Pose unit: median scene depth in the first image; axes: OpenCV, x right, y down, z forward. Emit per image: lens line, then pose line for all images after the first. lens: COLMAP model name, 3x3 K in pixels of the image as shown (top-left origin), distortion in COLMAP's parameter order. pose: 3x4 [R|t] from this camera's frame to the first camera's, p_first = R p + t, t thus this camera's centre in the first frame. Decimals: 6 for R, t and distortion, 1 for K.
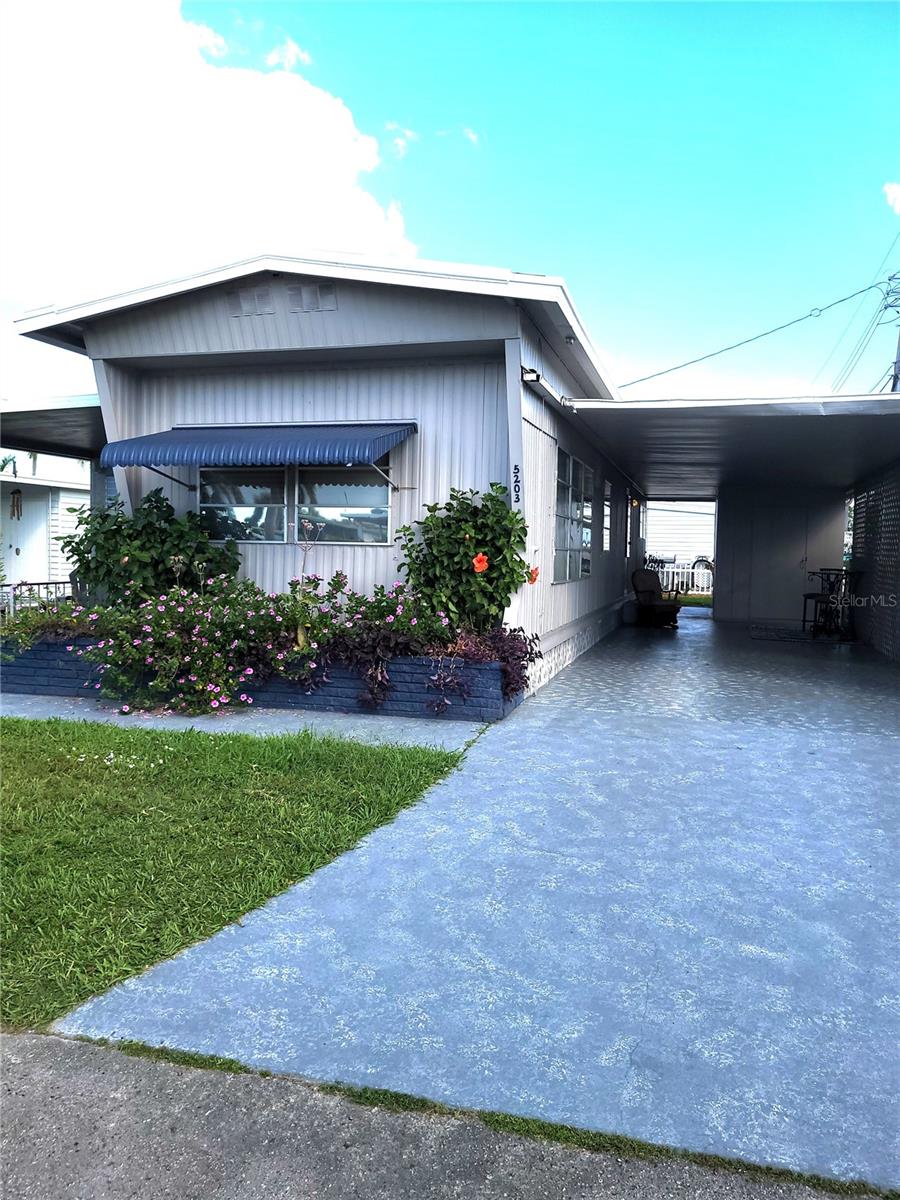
lens RADIAL K [[923.0, 0, 445.8], [0, 923.0, 590.3], [0, 0, 1]] dist [0.017190, -0.006710]
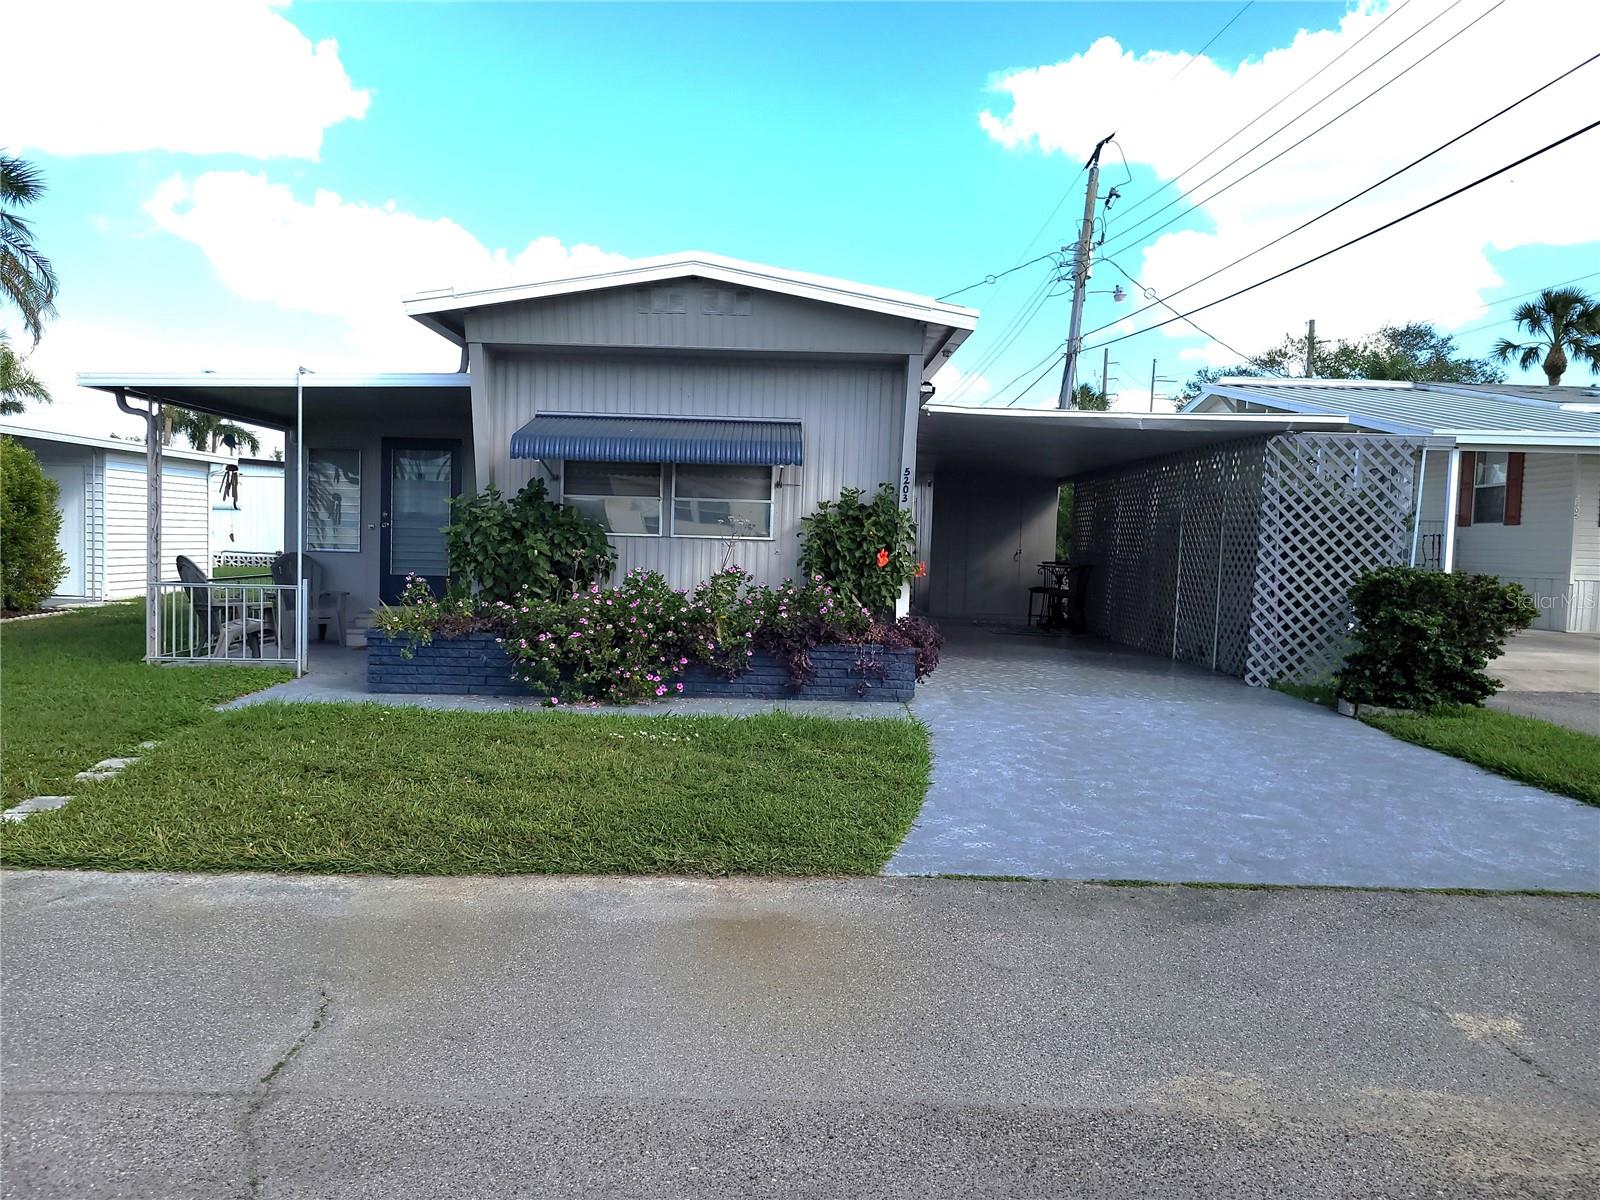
lens RADIAL K [[1227.8, 0, 804.2], [0, 1227.8, 602.6], [0, 0, 1]] dist [0.026106, 0.000177]
pose [[0.957436, -0.006010, 0.288582, -0.458627], [0.002013, 0.999898, 0.014148, 0.002169], [-0.288637, -0.012966, 0.957351, -0.350008]]
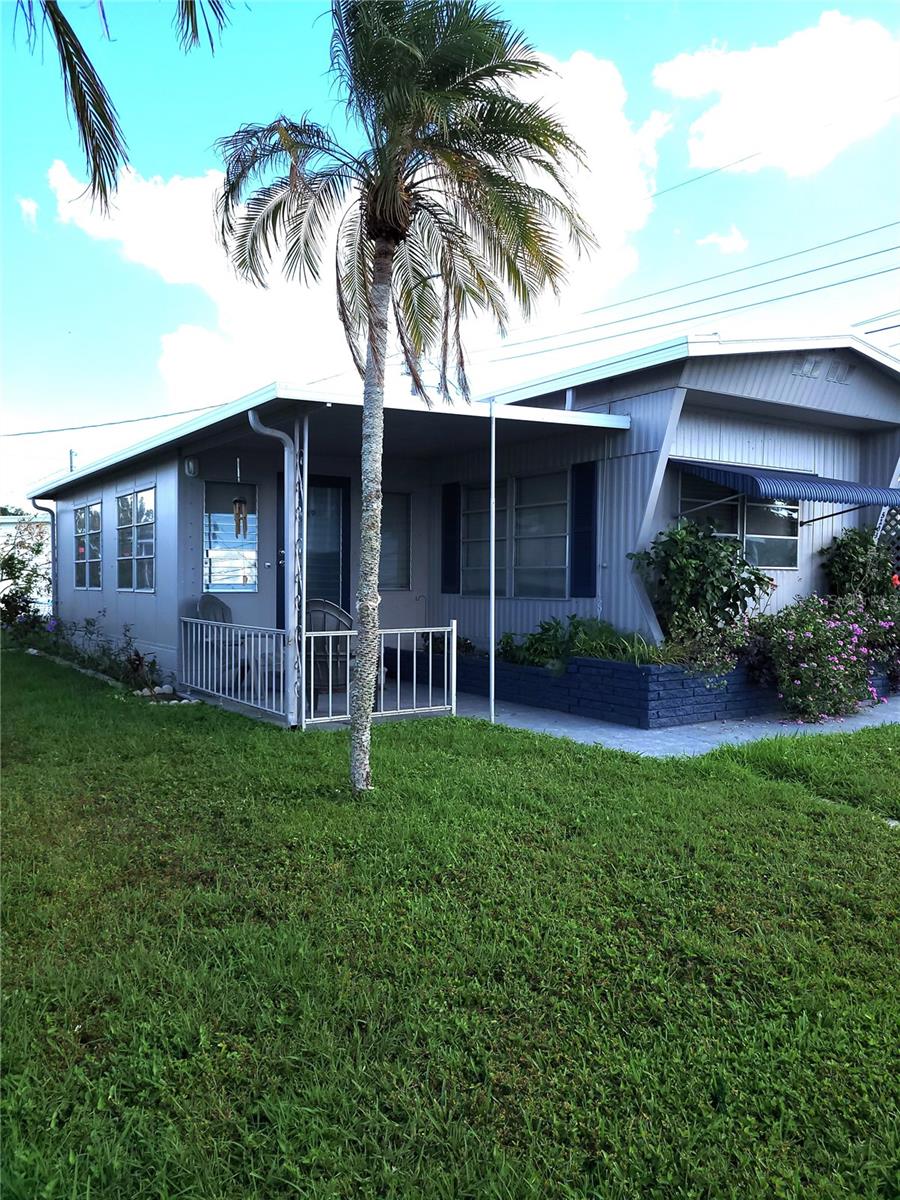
lens RADIAL K [[945.4, 0, 449.4], [0, 945.4, 596.6], [0, 0, 1]] dist [0.019417, 0.002760]
pose [[0.640809, -0.028239, 0.767181, -1.463878], [0.039675, 0.999206, 0.003639, -0.038530], [-0.766674, 0.028106, 0.641421, 0.586243]]
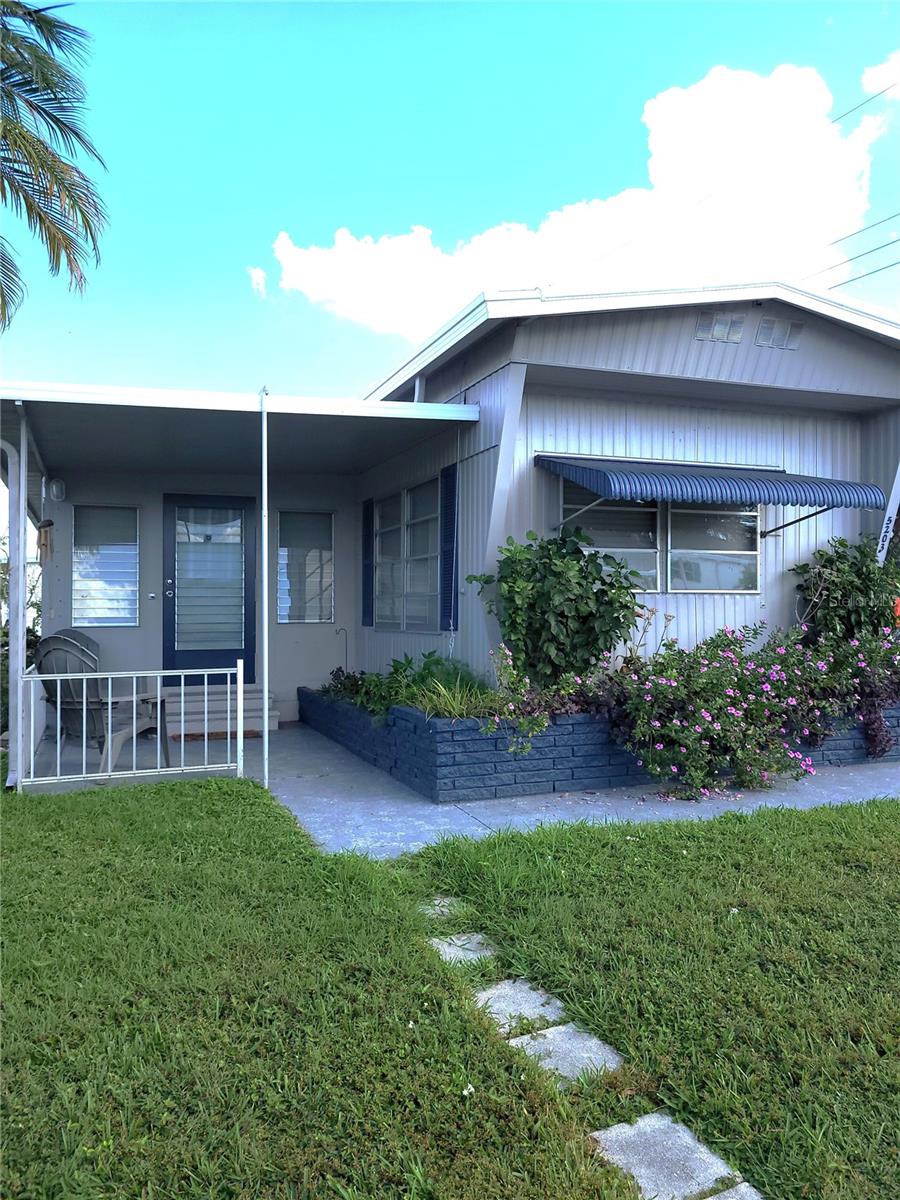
lens RADIAL K [[924.6, 0, 454.8], [0, 924.6, 597.6], [0, 0, 1]] dist [0.016170, -0.004636]
pose [[0.796837, -0.013841, 0.604035, -0.985056], [0.045304, 0.998292, -0.036889, -0.024208], [-0.602493, 0.056760, 0.796103, 0.451442]]
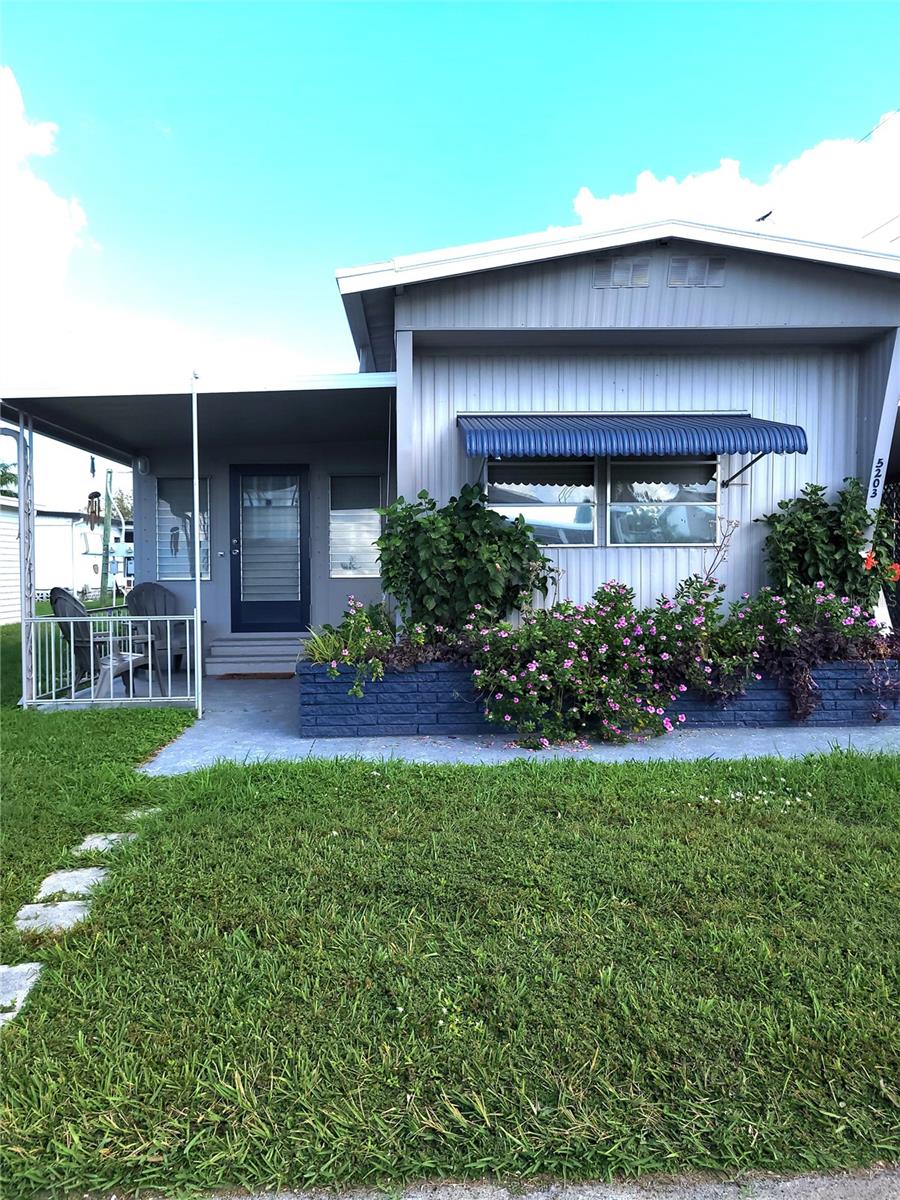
lens RADIAL K [[924.6, 0, 454.8], [0, 924.6, 597.6], [0, 0, 1]] dist [0.016170, -0.004636]
pose [[0.952152, -0.035191, 0.303591, -0.650576], [0.038520, 0.999245, -0.004982, -0.002511], [-0.303187, 0.016438, 0.952789, 0.211456]]
